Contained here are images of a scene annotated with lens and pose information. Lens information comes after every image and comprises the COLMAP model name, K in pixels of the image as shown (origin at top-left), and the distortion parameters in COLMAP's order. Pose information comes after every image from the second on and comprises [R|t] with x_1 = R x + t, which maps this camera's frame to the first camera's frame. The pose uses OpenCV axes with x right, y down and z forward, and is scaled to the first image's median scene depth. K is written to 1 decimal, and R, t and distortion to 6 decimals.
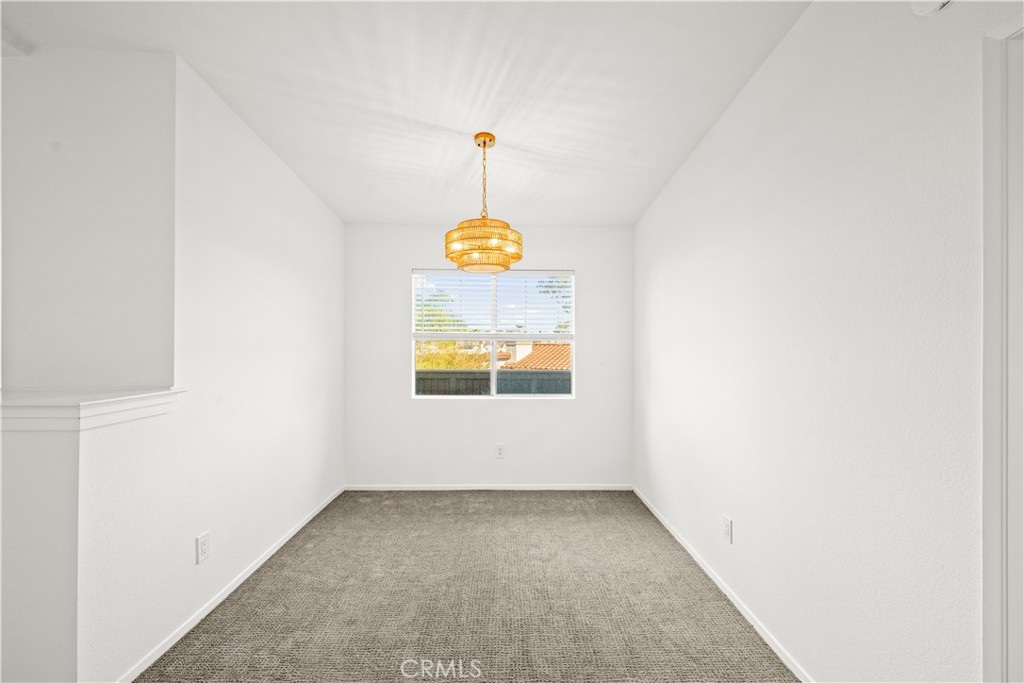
lens RADIAL K [[408.7, 0, 509.9], [0, 408.7, 343.2], [0, 0, 1]] dist [-0.001029, 0.000590]
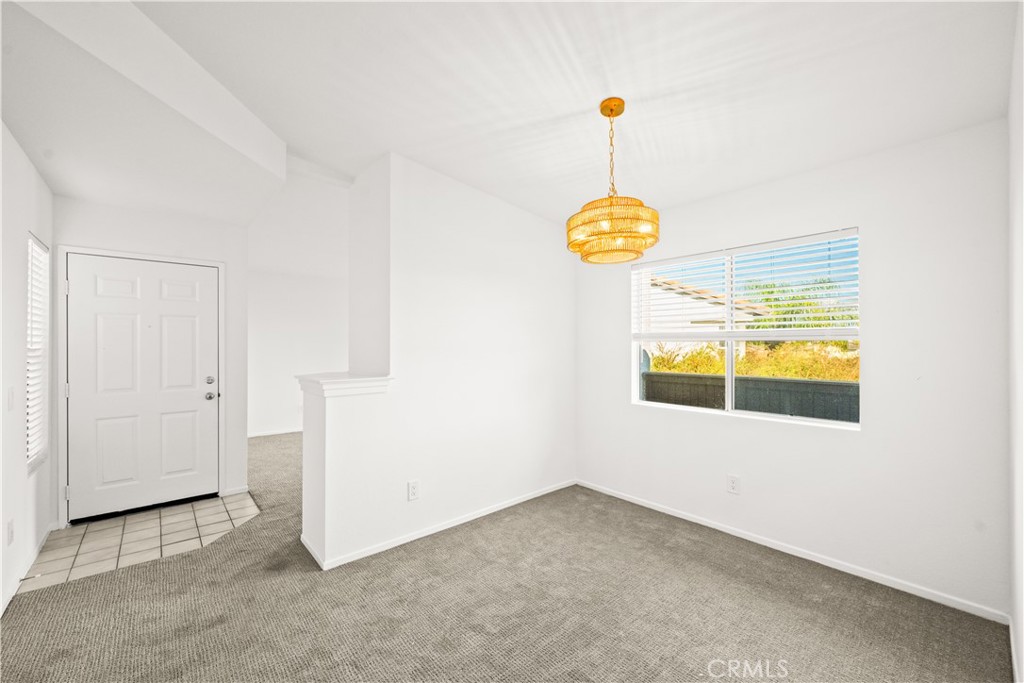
lens RADIAL K [[408.7, 0, 506.8], [0, 408.7, 342.3], [0, 0, 1]] dist [-0.001029, 0.000590]
pose [[0.643175, -0.011150, -0.765638, 0.349059], [0.007762, 0.999938, -0.008042, 0.001467], [0.765680, -0.000770, 0.643221, 0.218381]]
